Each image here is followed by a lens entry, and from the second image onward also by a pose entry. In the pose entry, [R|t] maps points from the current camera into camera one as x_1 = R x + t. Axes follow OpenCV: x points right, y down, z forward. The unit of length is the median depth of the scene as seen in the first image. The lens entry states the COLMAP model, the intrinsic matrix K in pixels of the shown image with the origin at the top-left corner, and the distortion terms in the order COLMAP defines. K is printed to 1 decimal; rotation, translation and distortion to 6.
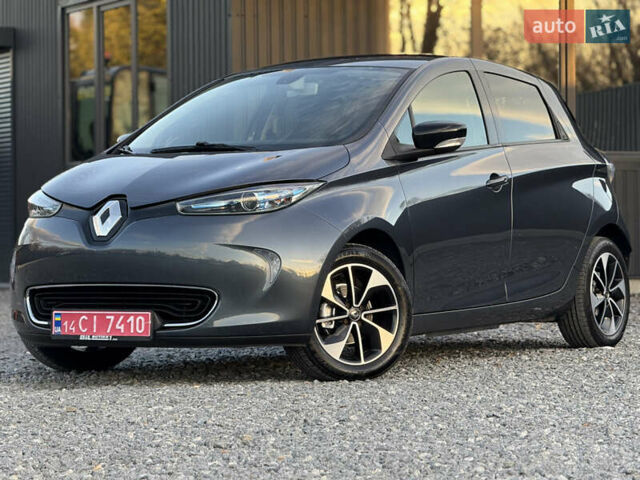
lens RADIAL K [[2215.4, 0, 320.0], [0, 2215.4, 240.0], [0, 0, 1]] dist [0.259910, -0.217028]
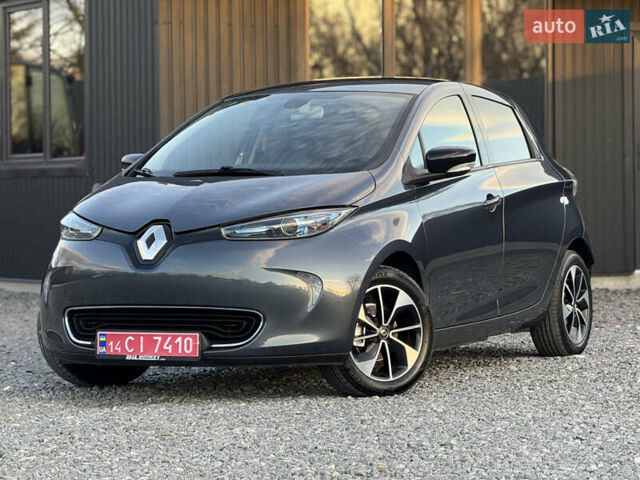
lens RADIAL K [[2215.4, 0, 320.0], [0, 2215.4, 240.0], [0, 0, 1]] dist [0.259910, -0.217028]
pose [[0.994587, -0.000856, 0.103906, -0.122338], [-0.000346, 0.999933, 0.011548, -0.022441], [-0.103909, -0.011521, 0.994520, -0.041041]]
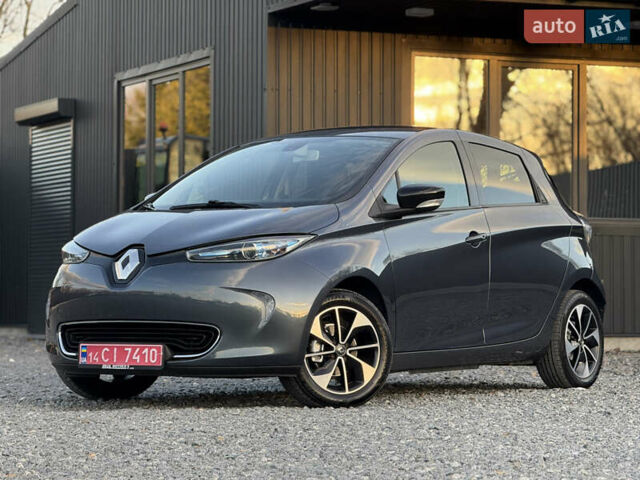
lens RADIAL K [[2215.4, 0, 320.0], [0, 2215.4, 240.0], [0, 0, 1]] dist [0.259910, -0.217028]
pose [[0.999281, 0.011356, -0.036172, 0.045526], [-0.012512, 0.999413, -0.031898, 0.013008], [0.035788, 0.032328, 0.998836, -0.152866]]
